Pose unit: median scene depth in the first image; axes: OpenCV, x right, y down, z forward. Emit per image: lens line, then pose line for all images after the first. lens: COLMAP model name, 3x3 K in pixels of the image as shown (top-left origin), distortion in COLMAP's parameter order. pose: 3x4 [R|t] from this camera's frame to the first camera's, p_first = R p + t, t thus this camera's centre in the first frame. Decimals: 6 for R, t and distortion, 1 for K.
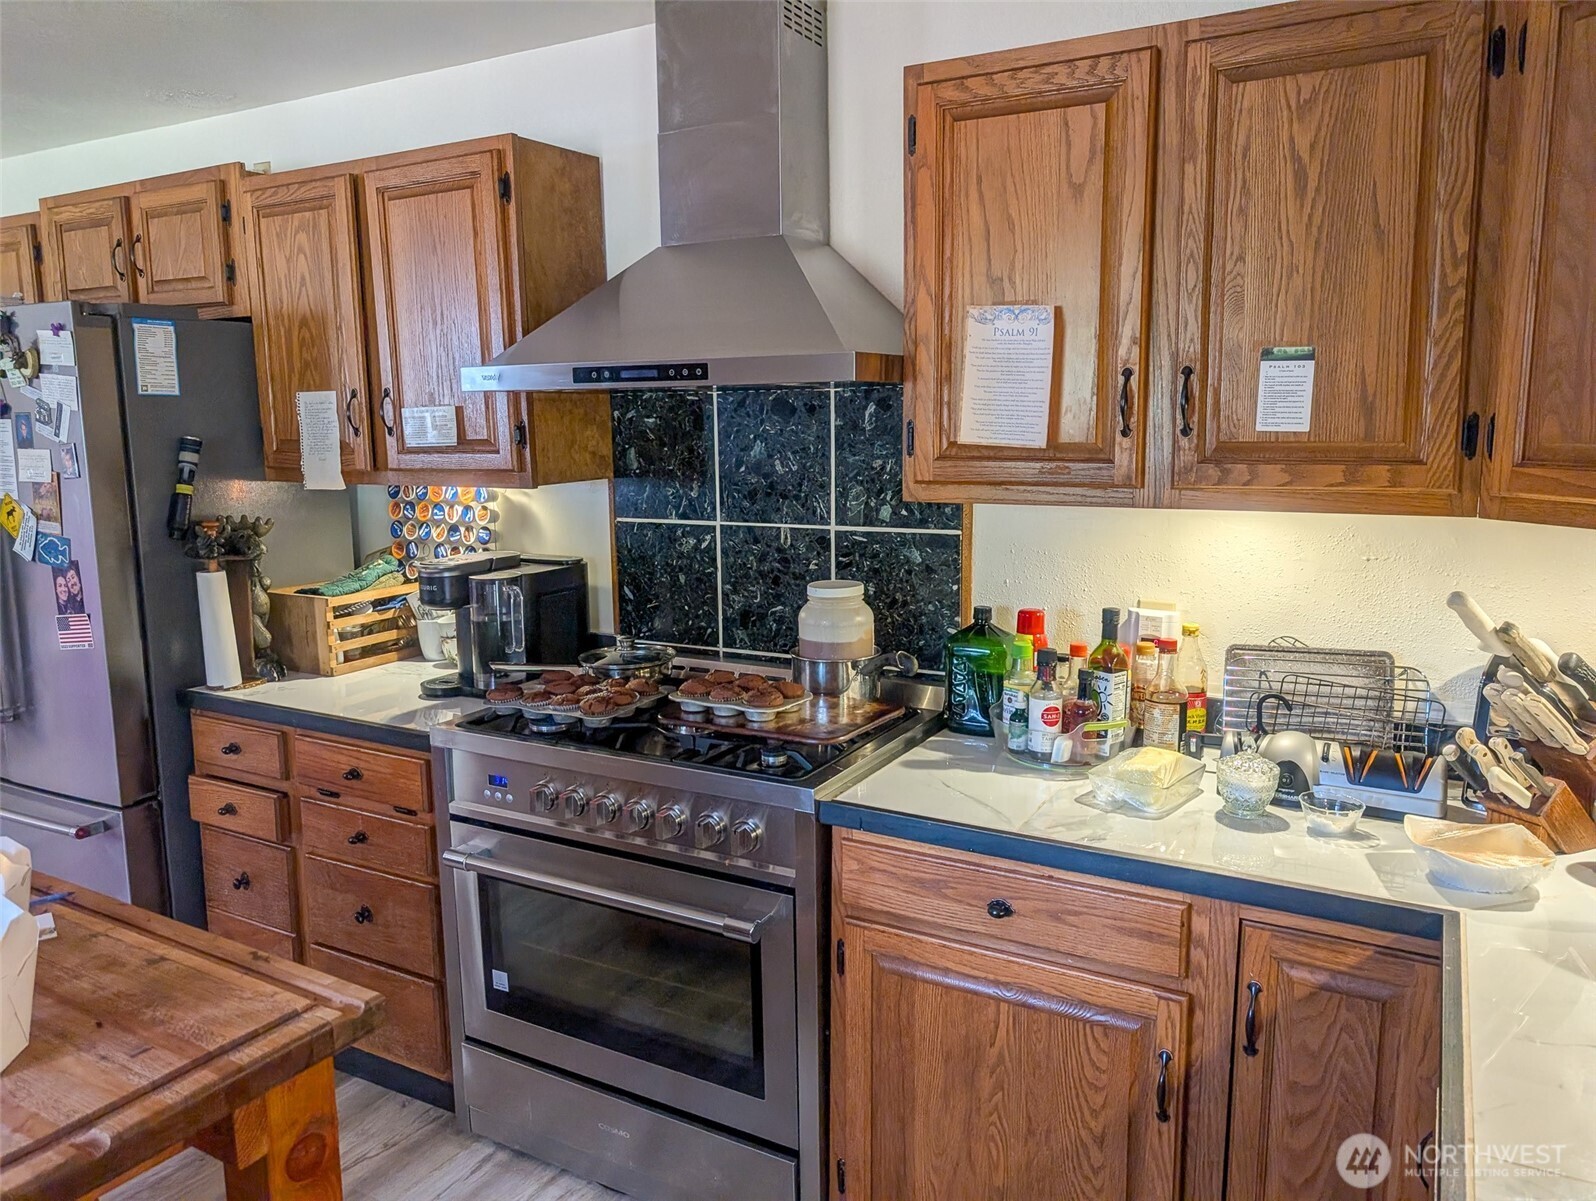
lens RADIAL K [[1128.4, 0, 894.2], [0, 1128.4, 590.6], [0, 0, 1]] dist [0.012167, -0.013667]
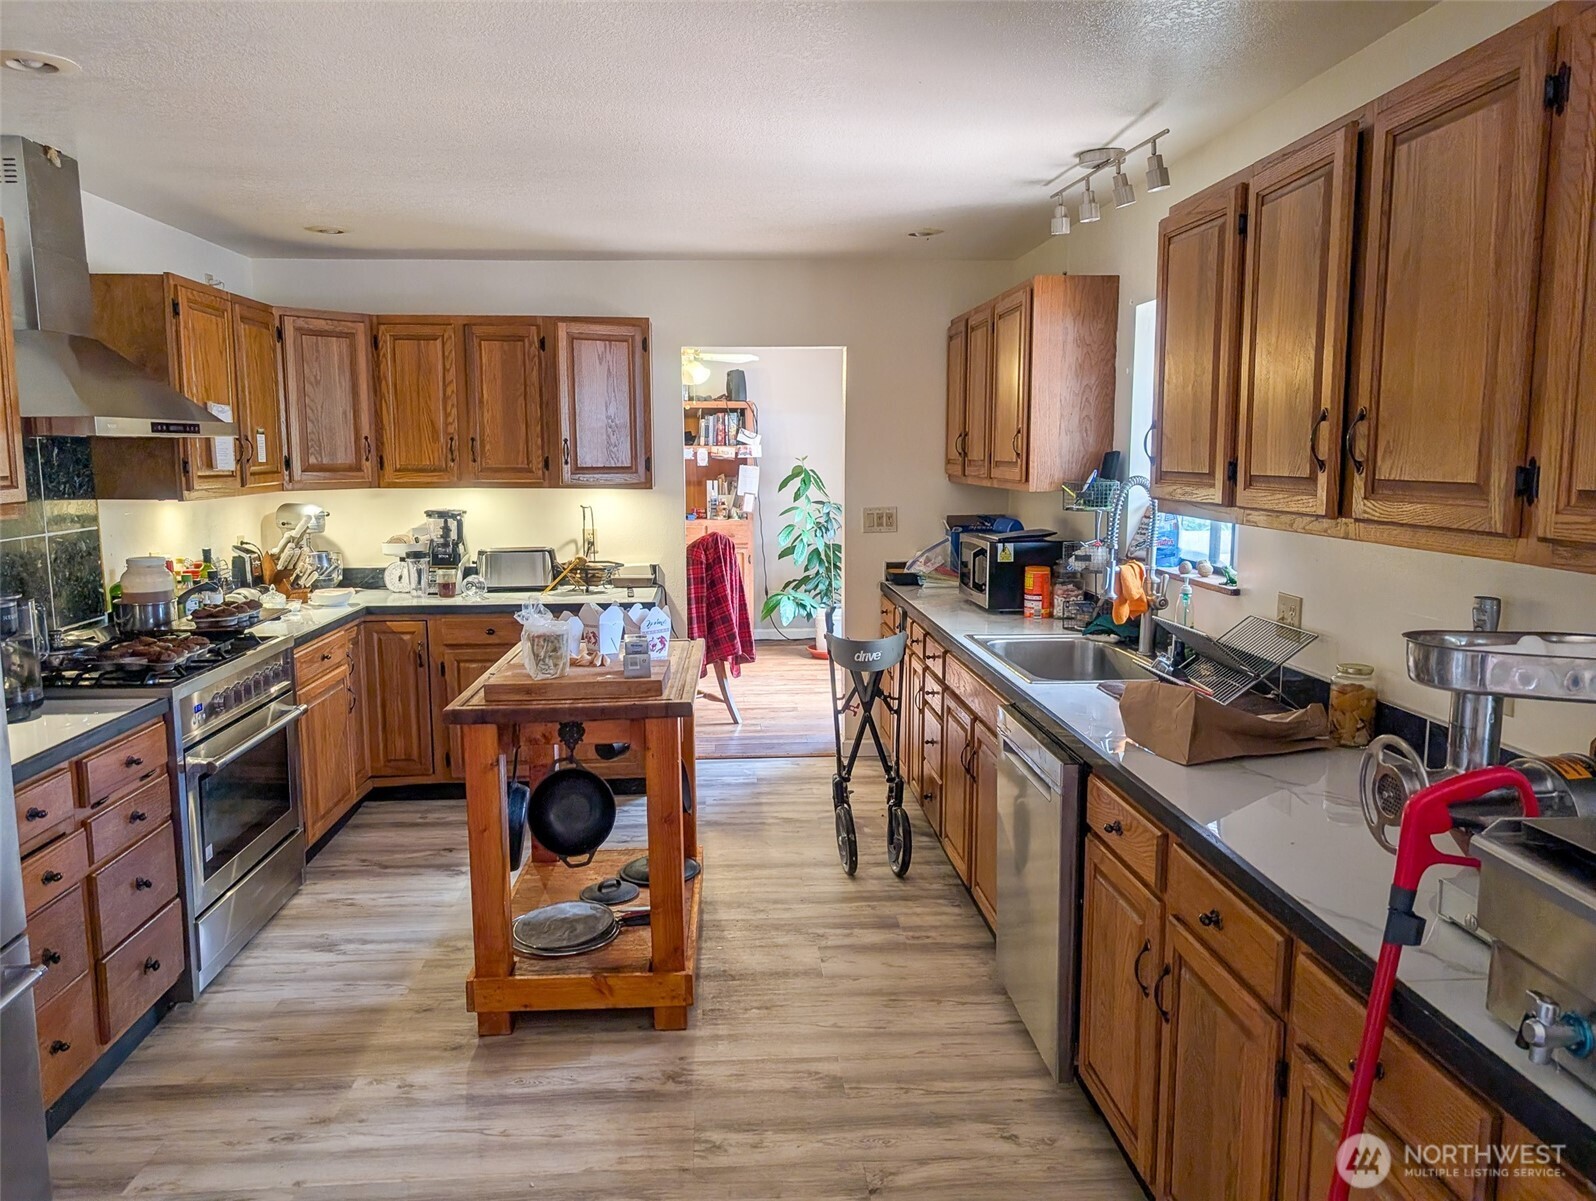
lens RADIAL K [[1128.4, 0, 800.2], [0, 1128.4, 601.9], [0, 0, 1]] dist [0.012167, -0.013667]
pose [[-0.530820, -0.106579, 0.840756, -1.678036], [0.134533, 0.968884, 0.207759, -0.135761], [-0.836738, 0.223392, -0.499965, 0.900587]]
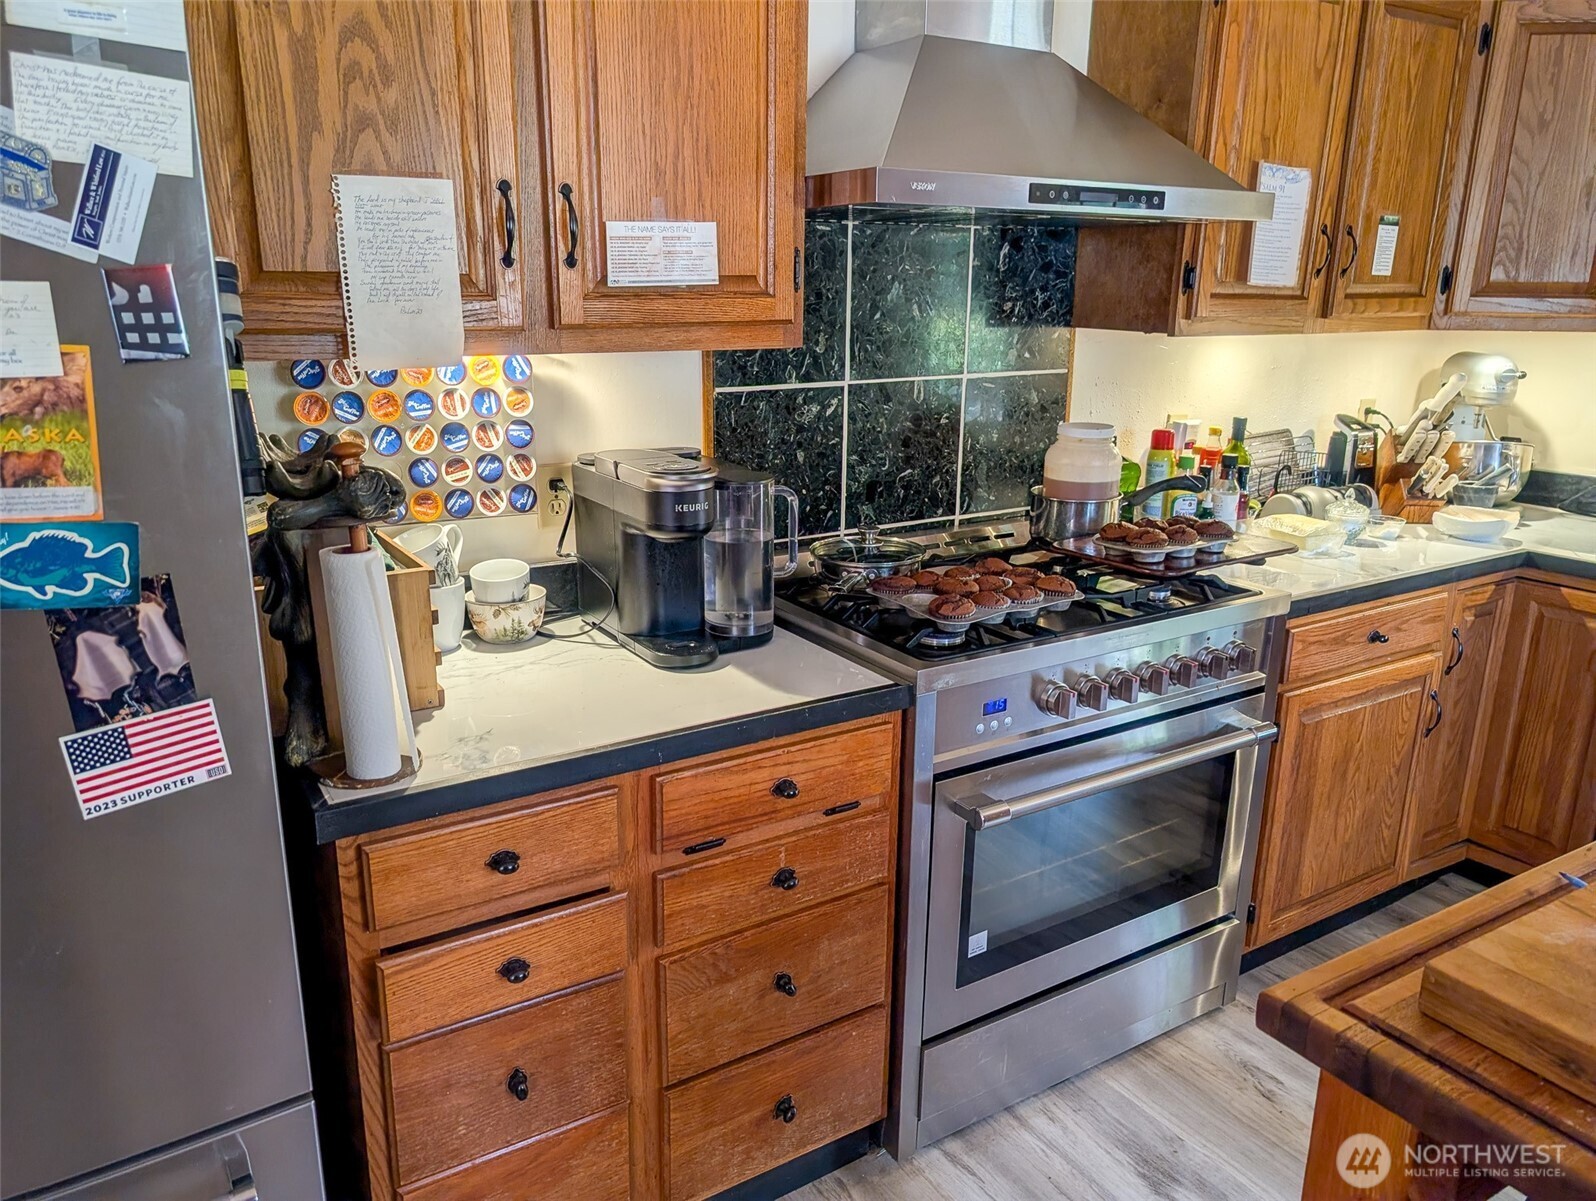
lens RADIAL K [[1128.4, 0, 797.0], [0, 1128.4, 602.8], [0, 0, 1]] dist [0.012167, -0.013667]
pose [[0.511872, -0.222946, 0.829628, -0.923441], [0.121002, 0.974820, 0.187306, -0.062824], [-0.850497, 0.004510, 0.525960, 0.594145]]
